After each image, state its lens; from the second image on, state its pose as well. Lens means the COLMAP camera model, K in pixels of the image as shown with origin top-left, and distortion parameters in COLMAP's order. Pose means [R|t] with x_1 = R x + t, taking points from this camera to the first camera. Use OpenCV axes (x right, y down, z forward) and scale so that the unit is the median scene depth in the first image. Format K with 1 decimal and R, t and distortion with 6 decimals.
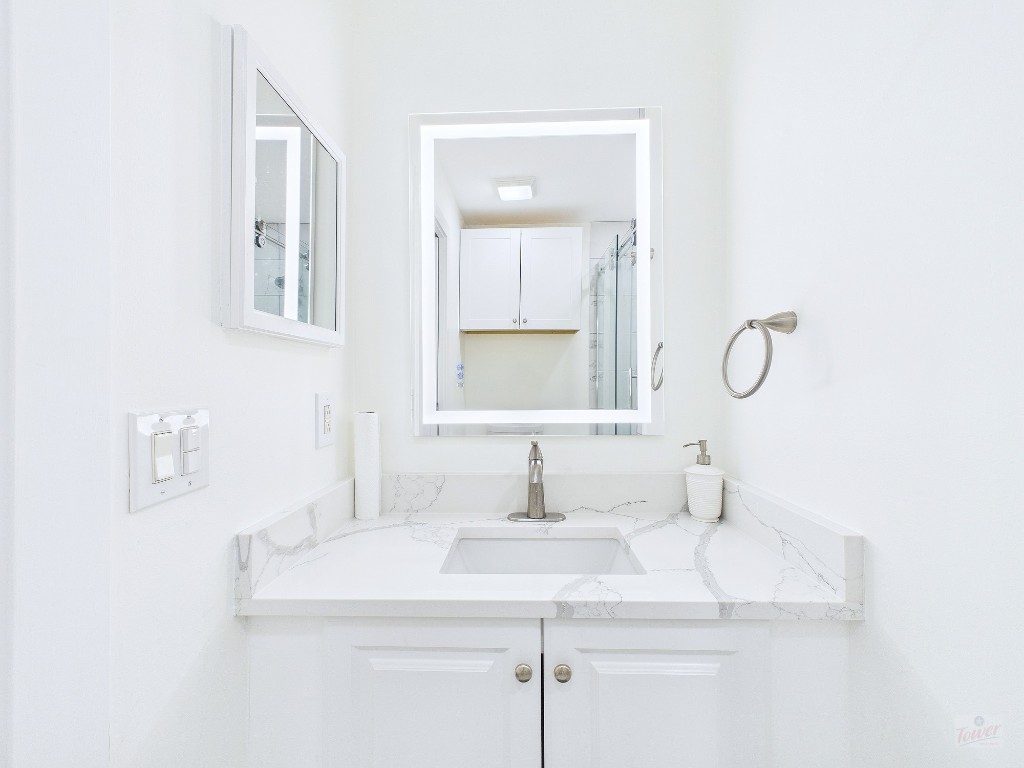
lens RADIAL K [[411.4, 0, 514.3], [0, 411.4, 381.8], [0, 0, 1]] dist [0.002975, 0.000021]
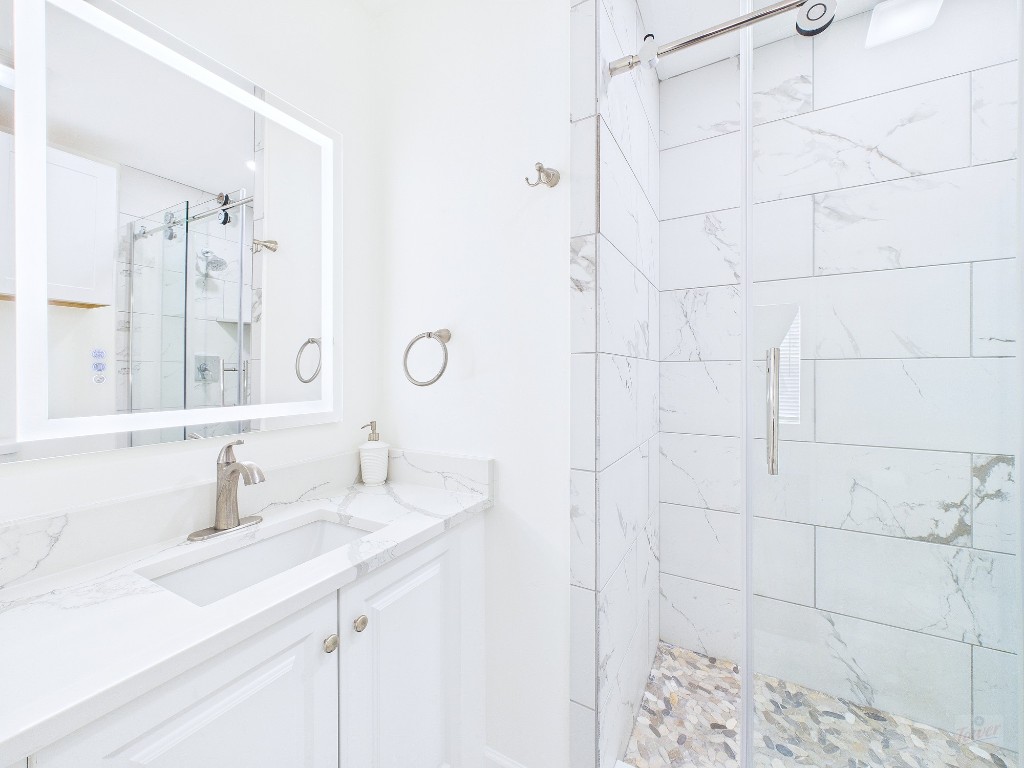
lens RADIAL K [[411.4, 0, 513.2], [0, 411.4, 376.0], [0, 0, 1]] dist [0.002975, 0.000021]
pose [[0.464240, -0.002235, 0.885706, -0.505492], [0.003876, 0.999992, 0.000492, 0.006162], [-0.885701, 0.003205, 0.464245, 0.054117]]
